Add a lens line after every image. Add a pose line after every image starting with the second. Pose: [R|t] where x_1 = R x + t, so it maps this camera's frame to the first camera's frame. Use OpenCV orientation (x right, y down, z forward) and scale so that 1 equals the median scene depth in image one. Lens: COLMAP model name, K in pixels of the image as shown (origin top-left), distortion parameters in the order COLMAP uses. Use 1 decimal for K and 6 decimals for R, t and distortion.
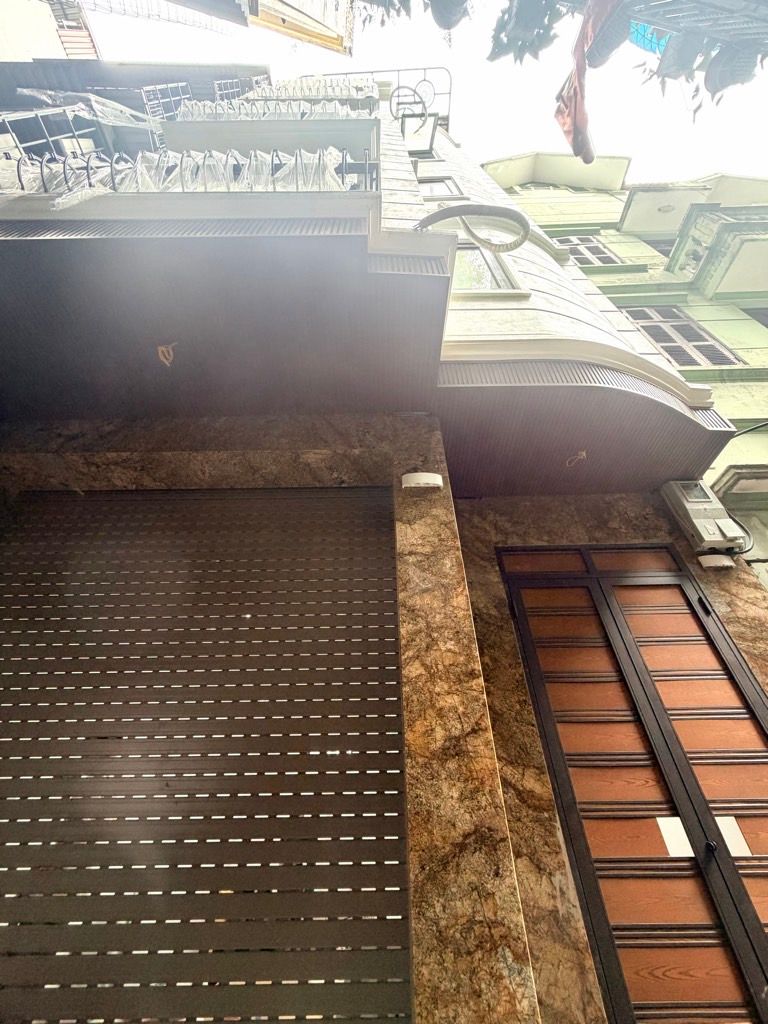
lens RADIAL K [[406.3, 0, 383.6], [0, 406.3, 513.3], [0, 0, 1]] dist [0.000482, 0.000427]
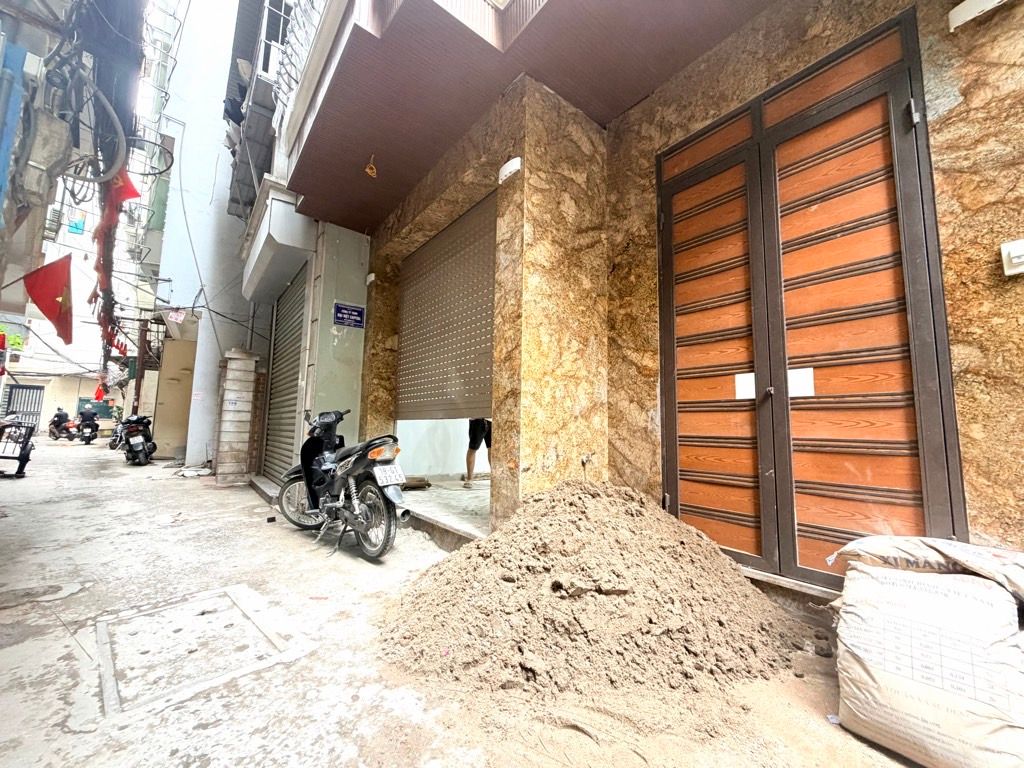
lens RADIAL K [[406.3, 0, 513.4], [0, 406.3, 382.3], [0, 0, 1]] dist [0.000482, 0.000427]
pose [[0.627854, -0.065105, -0.775603, 1.198298], [0.496812, 0.800609, 0.334967, 0.034841], [0.599146, -0.595640, 0.535011, -0.056168]]
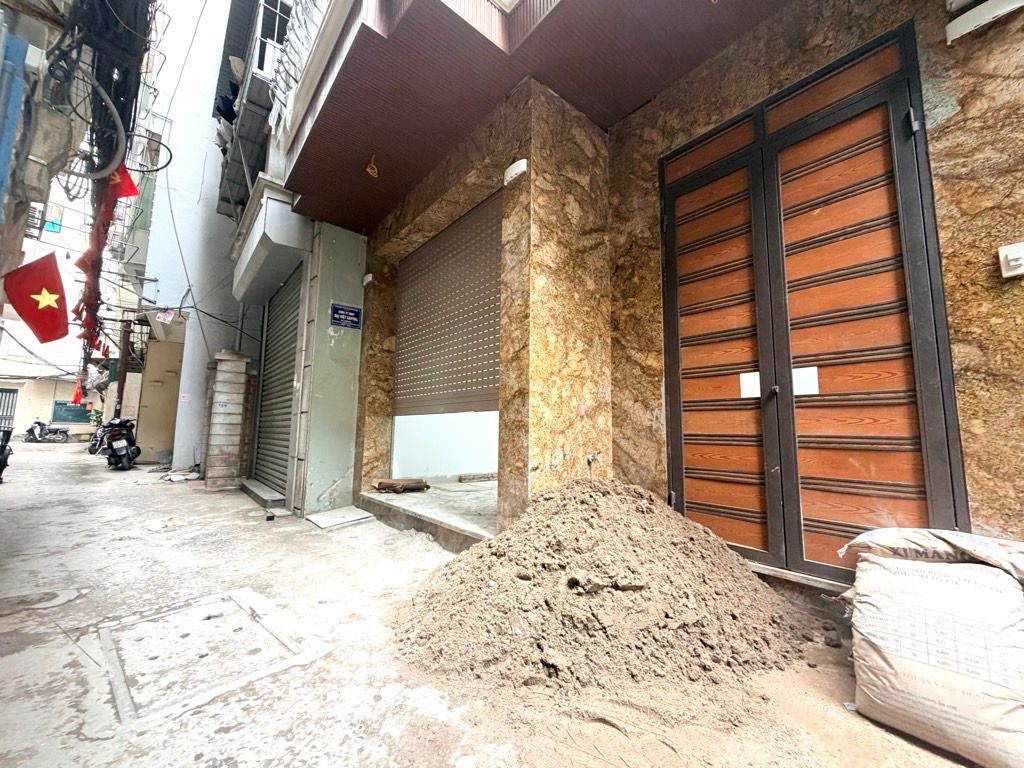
lens RADIAL K [[406.3, 0, 513.3], [0, 406.3, 382.5], [0, 0, 1]] dist [0.000482, 0.000427]
pose [[0.650272, -0.070556, -0.756418, 1.160917], [0.488597, 0.801278, 0.345293, 0.006560], [0.581739, -0.594118, 0.555521, -0.103783]]
